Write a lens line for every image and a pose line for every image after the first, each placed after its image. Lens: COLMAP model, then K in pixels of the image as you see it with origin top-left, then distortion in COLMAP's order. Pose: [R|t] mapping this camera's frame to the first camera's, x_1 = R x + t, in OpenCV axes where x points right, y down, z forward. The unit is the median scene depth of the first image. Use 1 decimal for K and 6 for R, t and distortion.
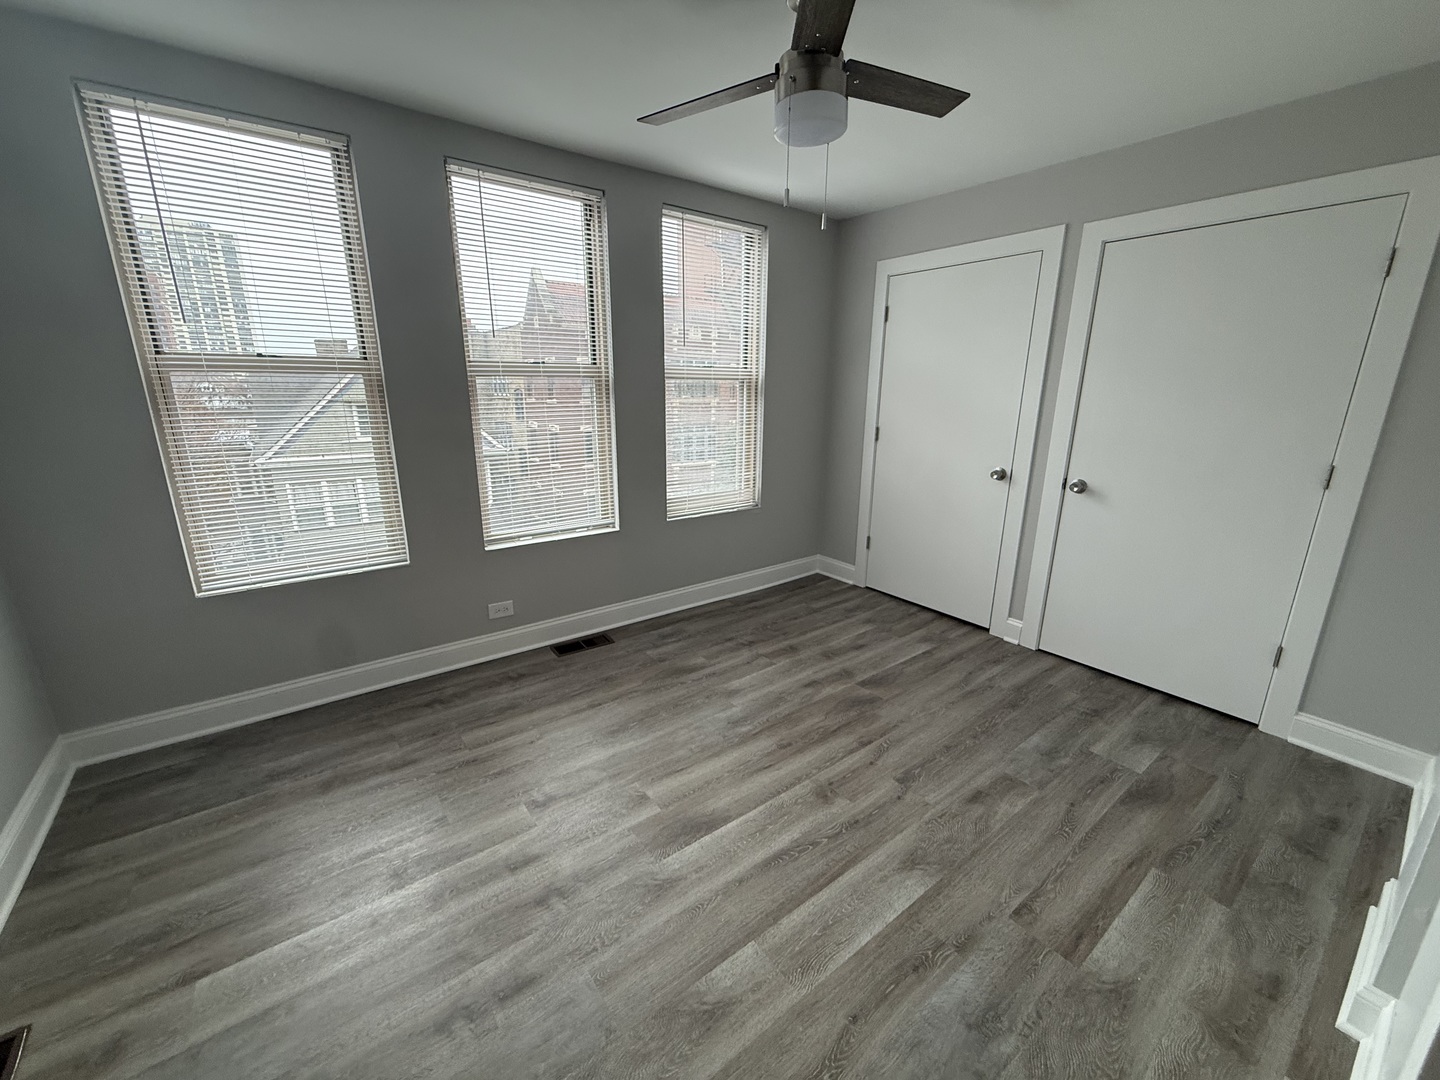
lens RADIAL K [[576.5, 0, 716.3], [0, 576.5, 538.8], [0, 0, 1]] dist [0.000390, -0.000338]
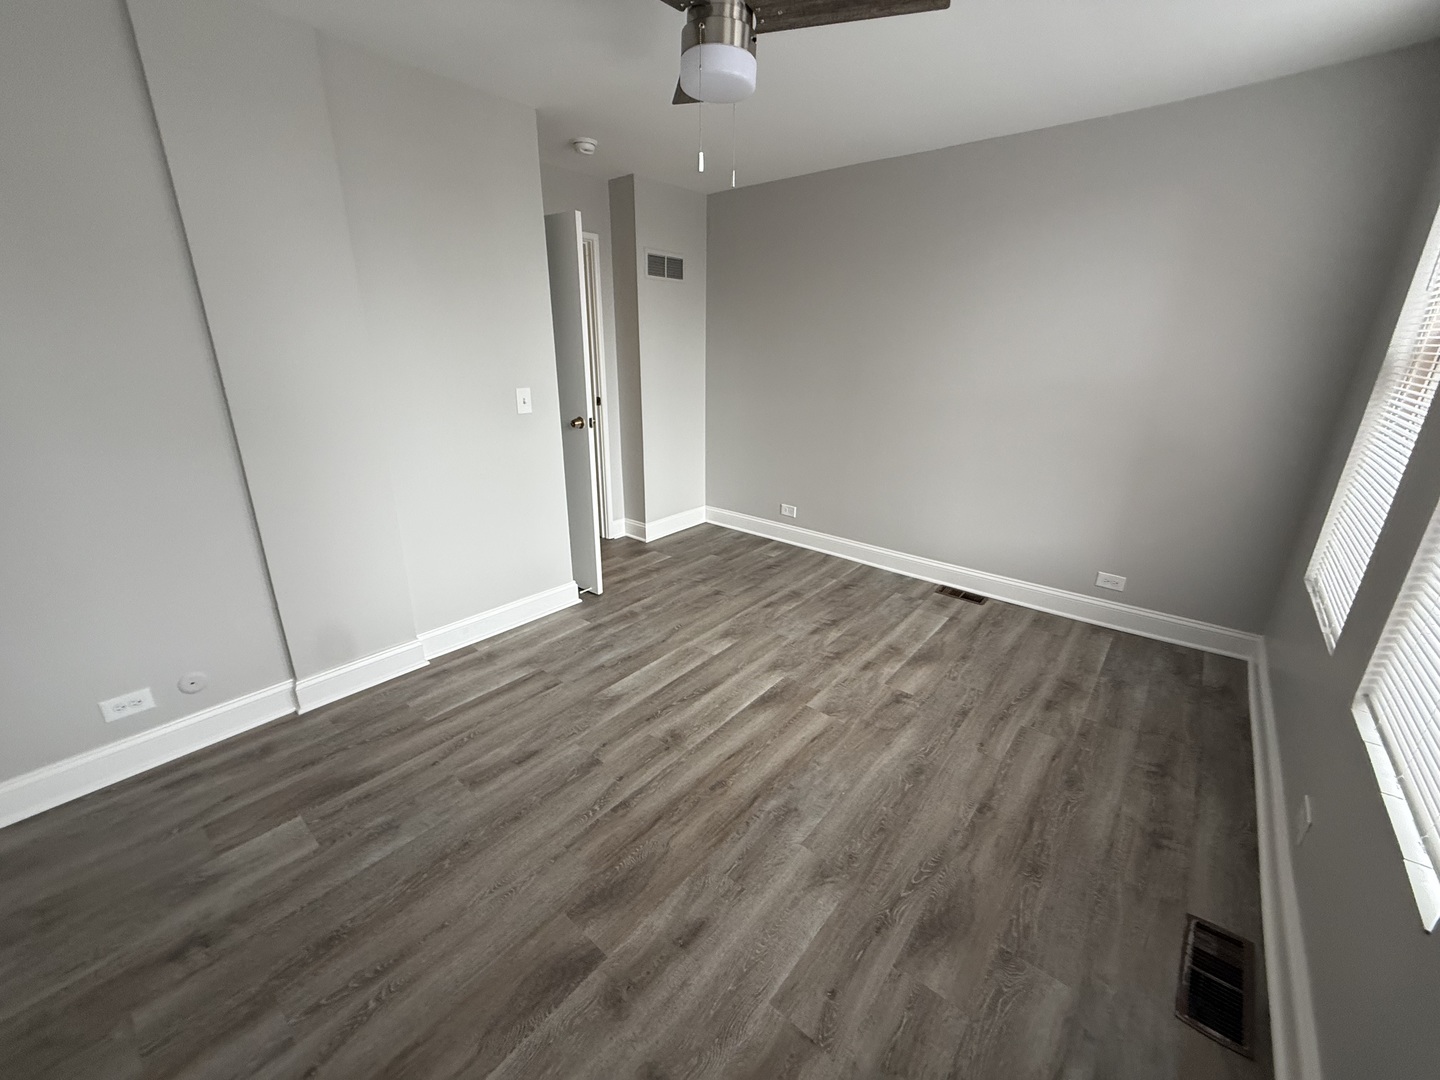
lens RADIAL K [[576.5, 0, 716.3], [0, 576.5, 538.8], [0, 0, 1]] dist [0.000390, -0.000338]
pose [[-0.974260, 0.055905, -0.218385, 0.308787], [-0.075830, 0.831032, 0.551032, -0.441097], [0.212290, 0.553409, -0.805402, 1.596614]]
